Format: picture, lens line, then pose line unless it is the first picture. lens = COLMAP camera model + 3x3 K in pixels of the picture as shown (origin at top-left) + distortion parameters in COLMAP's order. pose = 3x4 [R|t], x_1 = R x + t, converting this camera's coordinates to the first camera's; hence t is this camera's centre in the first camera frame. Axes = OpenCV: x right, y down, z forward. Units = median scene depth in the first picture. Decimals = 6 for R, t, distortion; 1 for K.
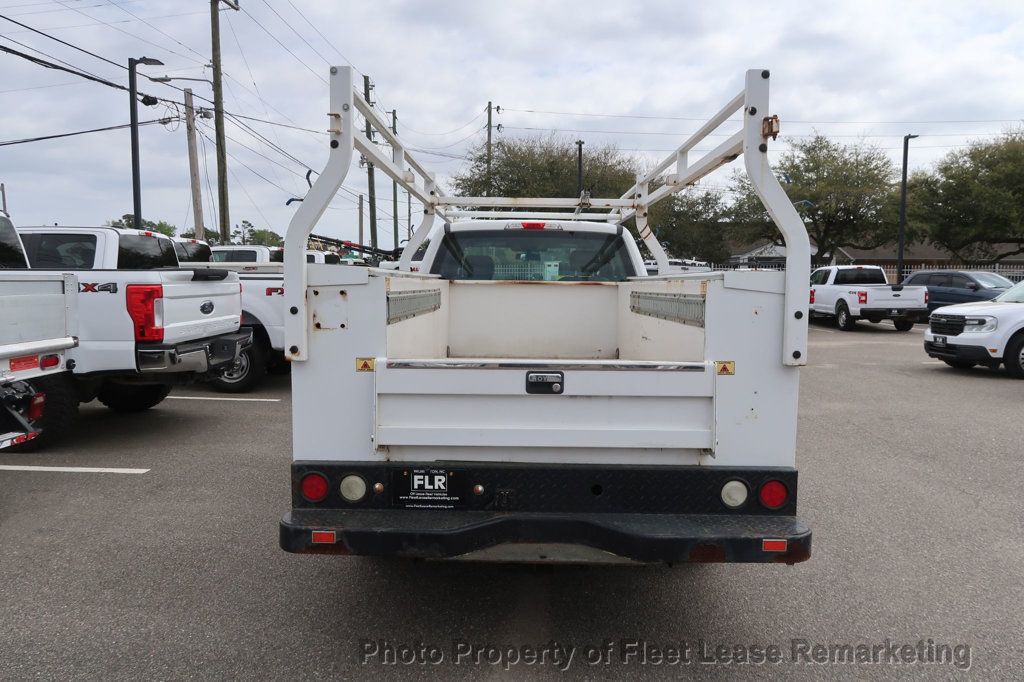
lens RADIAL K [[710.7, 0, 505.7], [0, 710.7, 343.0], [0, 0, 1]] dist [-0.034088, 0.018269]
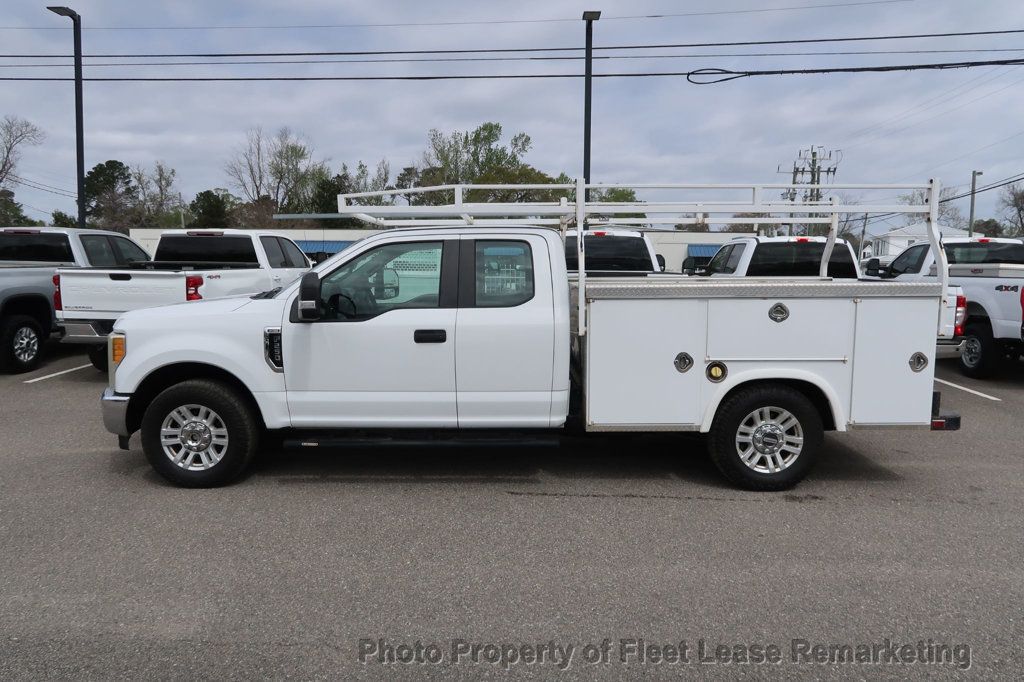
lens RADIAL K [[710.7, 0, 508.0], [0, 710.7, 339.1], [0, 0, 1]] dist [-0.034088, 0.018269]
pose [[-0.024627, 0.099228, -0.994760, 0.257564], [-0.102496, 0.989567, 0.101248, -0.025066], [0.994429, 0.104452, -0.014199, 0.224600]]
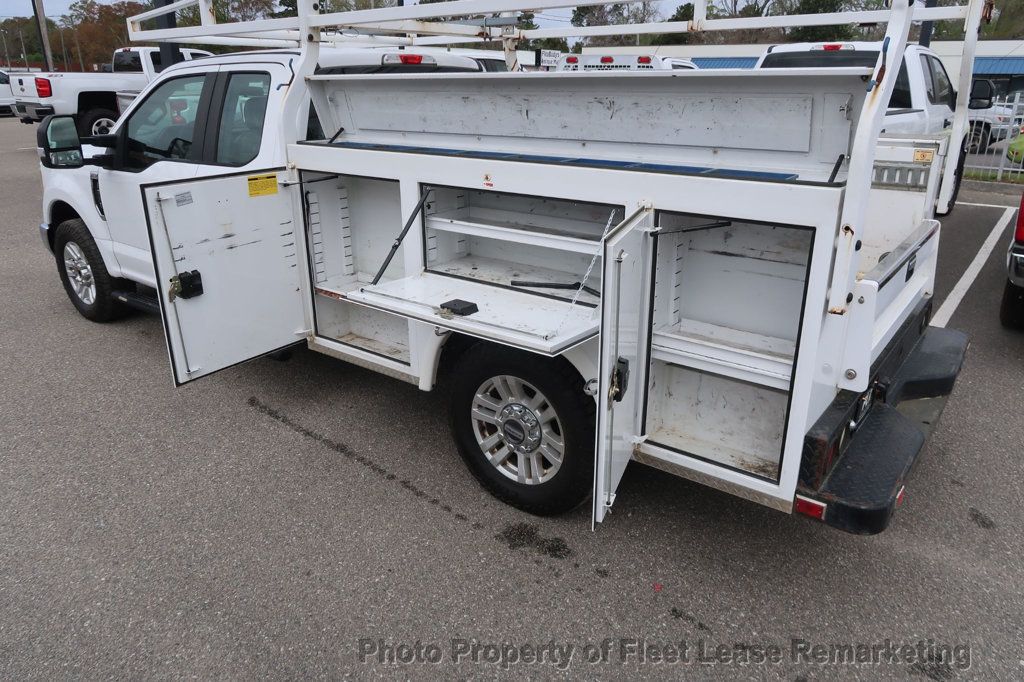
lens RADIAL K [[710.7, 0, 508.2], [0, 710.7, 338.7], [0, 0, 1]] dist [-0.034088, 0.018269]
pose [[-0.629160, 0.259089, -0.732824, 0.131453], [-0.083832, 0.914692, 0.395362, -0.045874], [0.772742, 0.310180, -0.553767, 0.369787]]
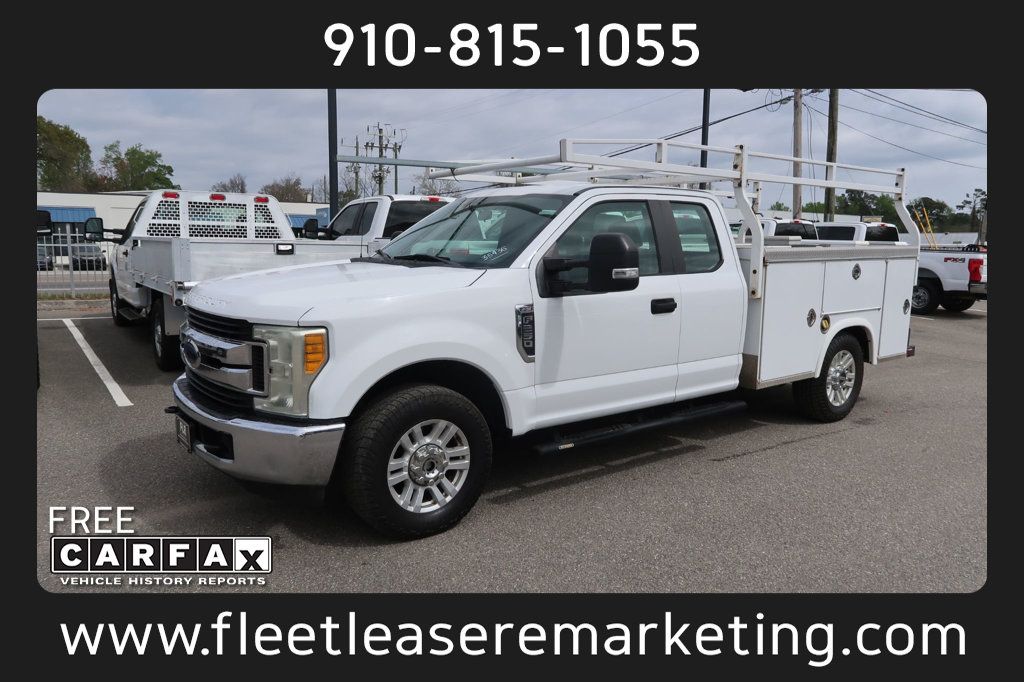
lens RADIAL K [[710.7, 0, 507.8], [0, 710.7, 341.6], [0, 0, 1]] dist [-0.034088, 0.018269]
pose [[0.587233, 0.116268, -0.801024, 0.177082], [-0.088105, 0.992931, 0.079533, -0.003844], [0.804609, 0.023870, 0.593325, 0.049278]]
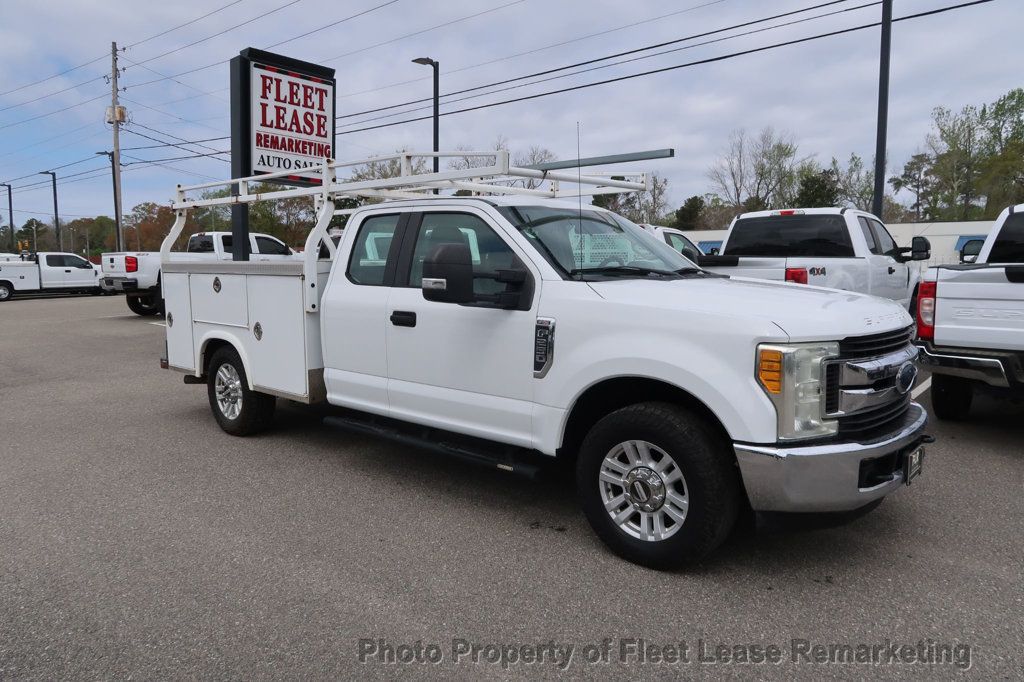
lens RADIAL K [[710.7, 0, 508.6], [0, 710.7, 336.2], [0, 0, 1]] dist [-0.034088, 0.018269]
pose [[-0.651993, 0.072731, -0.754728, 0.177803], [-0.068316, 0.985705, 0.154006, -0.035381], [0.755141, 0.151971, -0.637705, 0.410451]]
